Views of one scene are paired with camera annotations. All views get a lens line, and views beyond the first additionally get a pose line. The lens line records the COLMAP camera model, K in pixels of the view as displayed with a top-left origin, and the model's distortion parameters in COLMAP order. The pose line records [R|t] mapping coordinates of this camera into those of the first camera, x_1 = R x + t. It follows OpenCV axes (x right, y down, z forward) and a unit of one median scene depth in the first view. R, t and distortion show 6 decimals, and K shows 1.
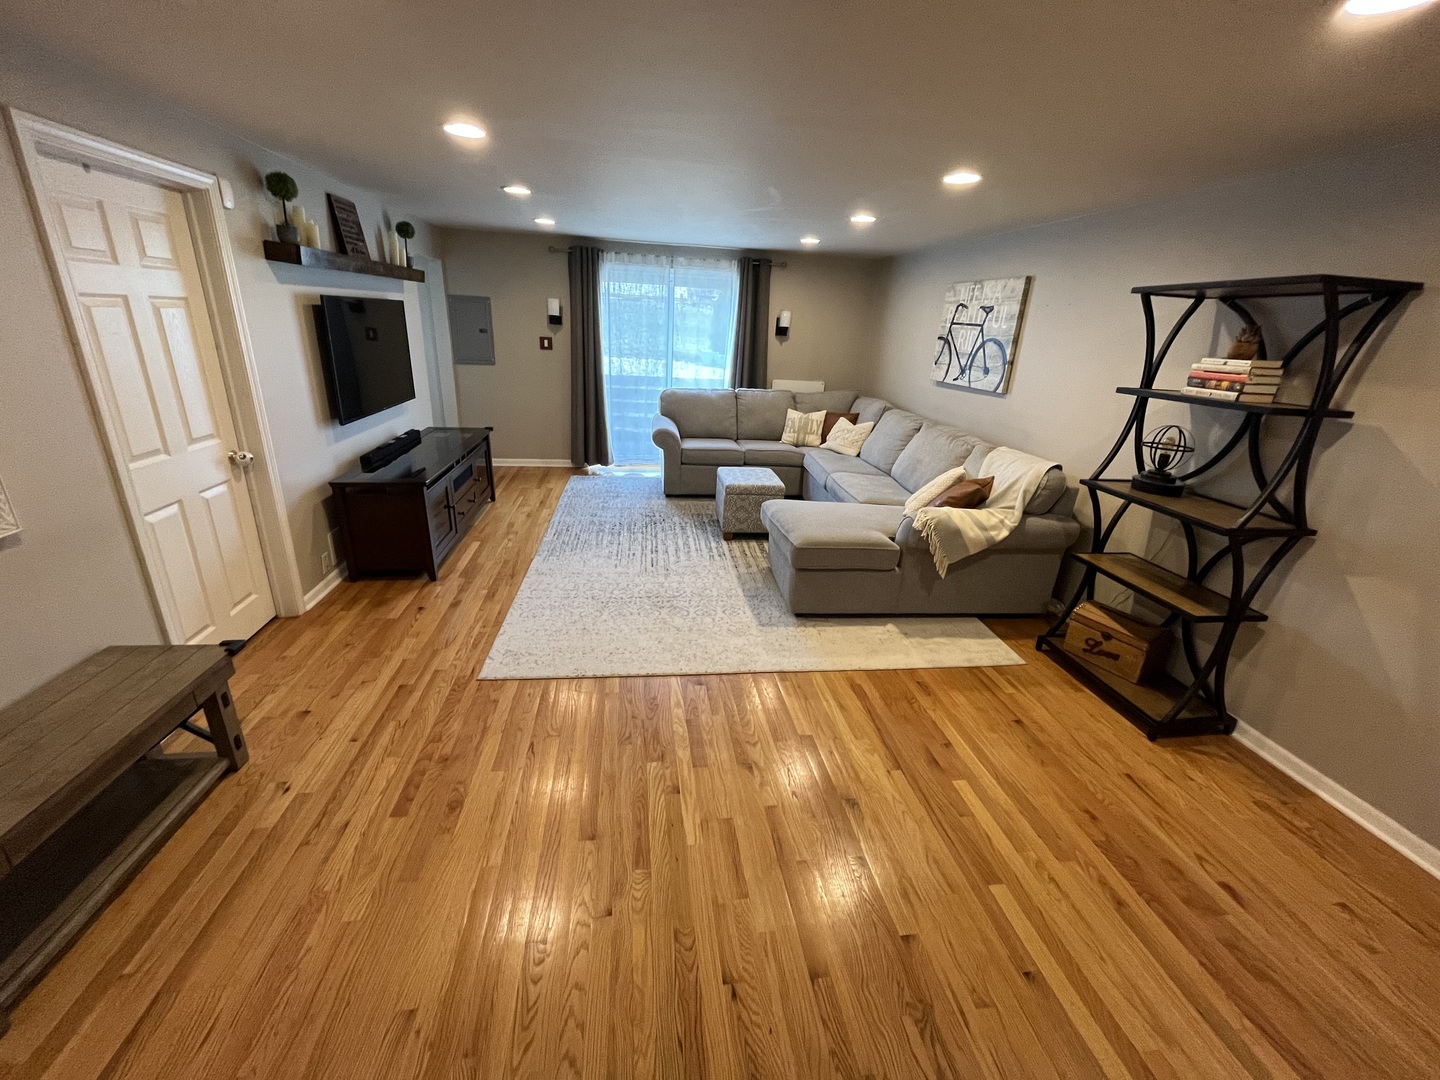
lens RADIAL K [[579.2, 0, 716.9], [0, 579.2, 537.3], [0, 0, 1]] dist [-0.002495, -0.000048]
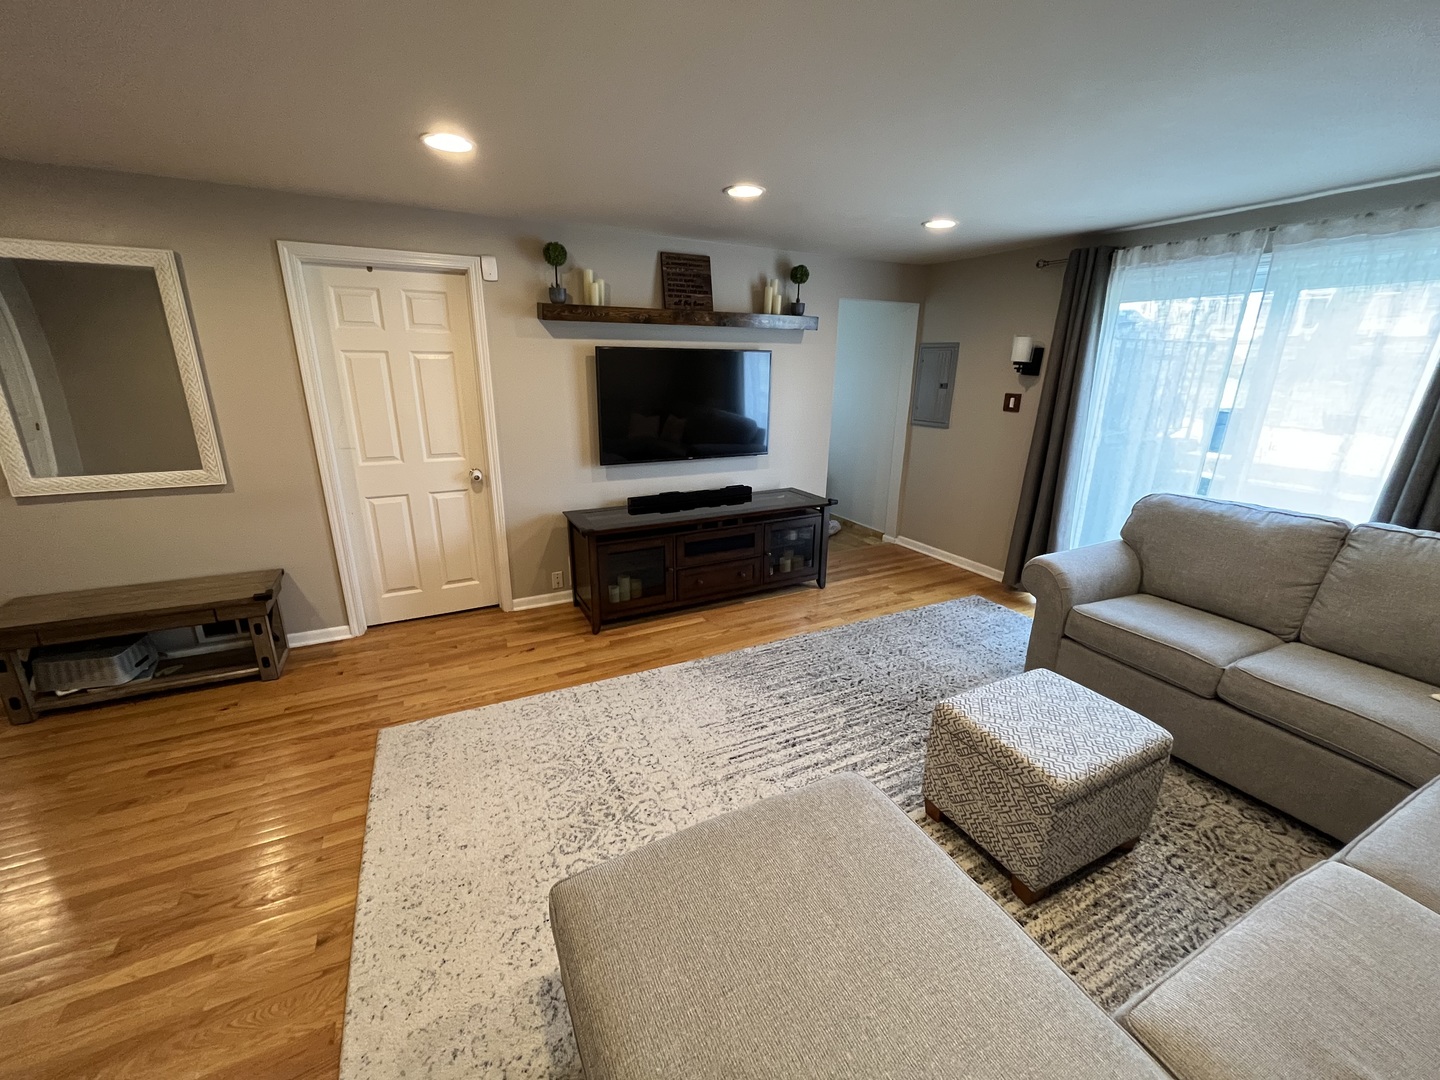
lens RADIAL K [[579.2, 0, 716.9], [0, 579.2, 537.3], [0, 0, 1]] dist [-0.002495, -0.000048]
pose [[0.333100, 0.227085, -0.915138, 0.346900], [-0.325595, 0.938565, 0.114385, -0.208752], [0.884891, 0.259863, 0.386574, 0.649846]]
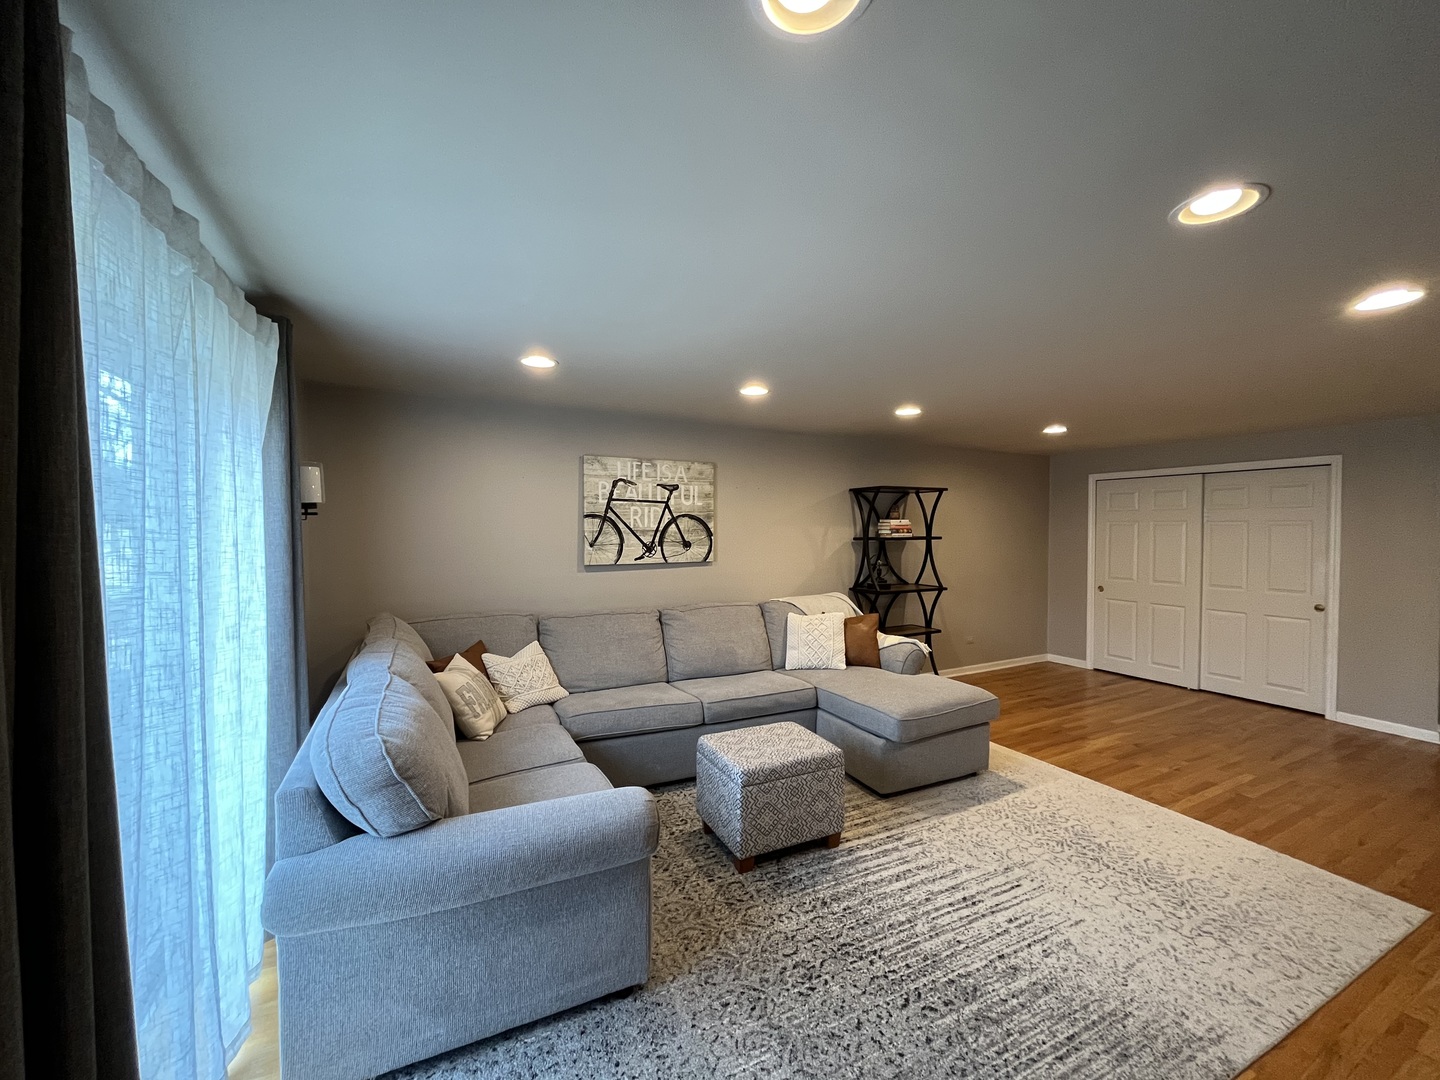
lens RADIAL K [[579.2, 0, 716.9], [0, 579.2, 537.3], [0, 0, 1]] dist [-0.002495, -0.000048]
pose [[-0.332736, -0.067670, 0.940589, -0.511449], [0.310274, 0.934032, 0.176959, -0.459868], [-0.890515, 0.350721, -0.289790, 1.234524]]
